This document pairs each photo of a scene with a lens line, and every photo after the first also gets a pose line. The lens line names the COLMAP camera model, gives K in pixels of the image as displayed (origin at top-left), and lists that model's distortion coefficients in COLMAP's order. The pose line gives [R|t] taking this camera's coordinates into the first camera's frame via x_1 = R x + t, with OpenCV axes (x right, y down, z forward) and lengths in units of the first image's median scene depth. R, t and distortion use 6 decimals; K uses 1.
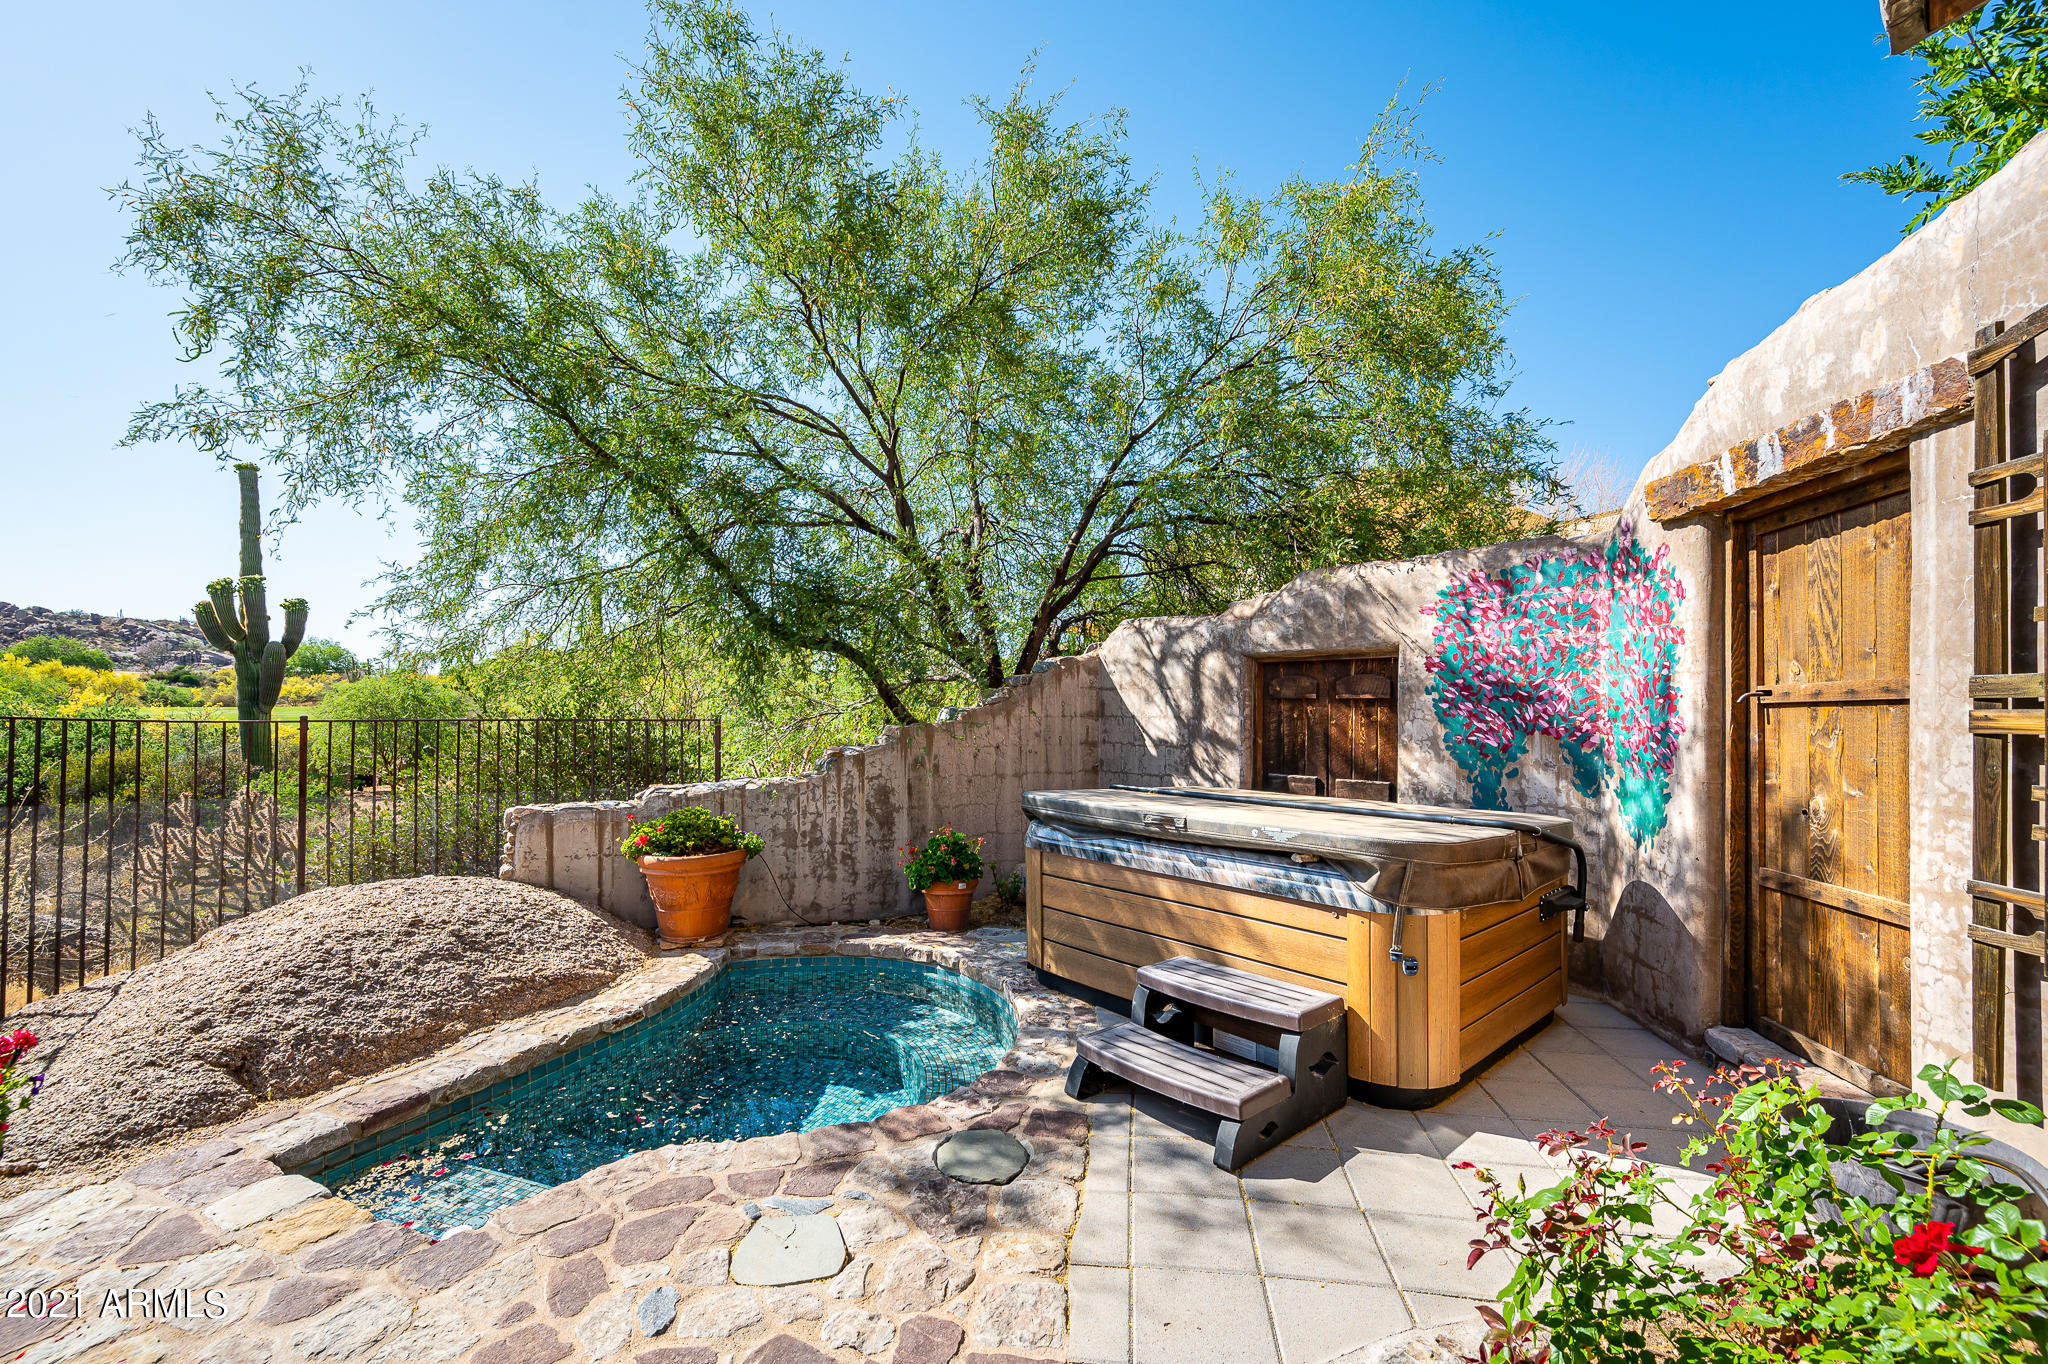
lens RADIAL K [[841.0, 0, 1019.8], [0, 841.0, 692.5], [0, 0, 1]] dist [-0.002732, -0.000125]
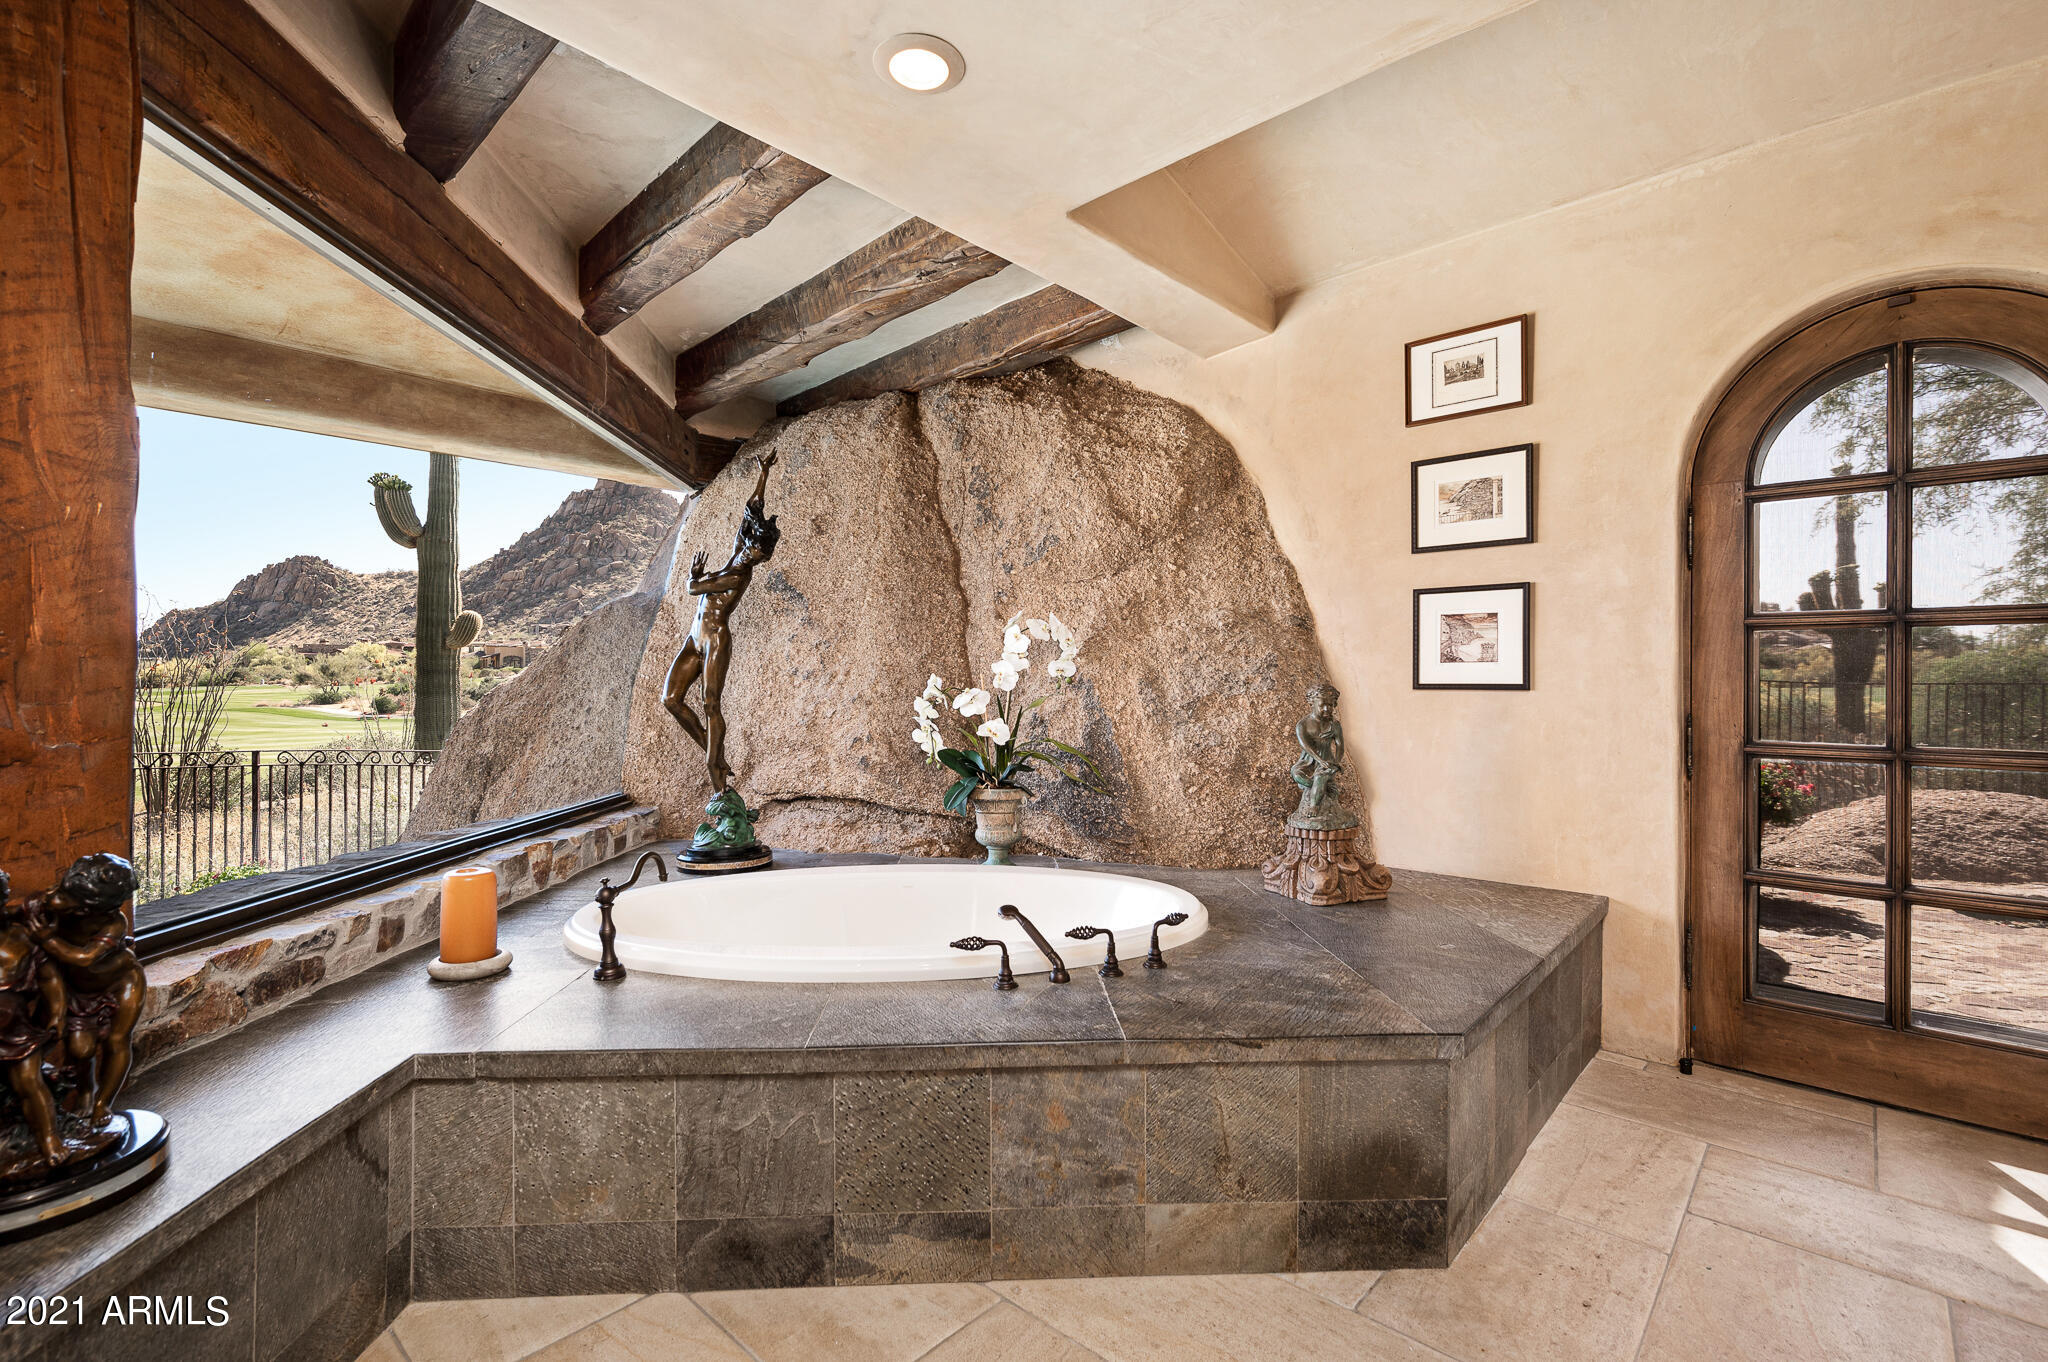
lens RADIAL K [[893.7, 0, 1019.8], [0, 893.7, 679.8], [0, 0, 1]] dist [0.001084, 0.000413]
pose [[0.093990, 0.002943, -0.995569, 0.431044], [0.004770, 0.999983, 0.003407, 0.010091], [0.995562, -0.005069, 0.093974, -0.536991]]
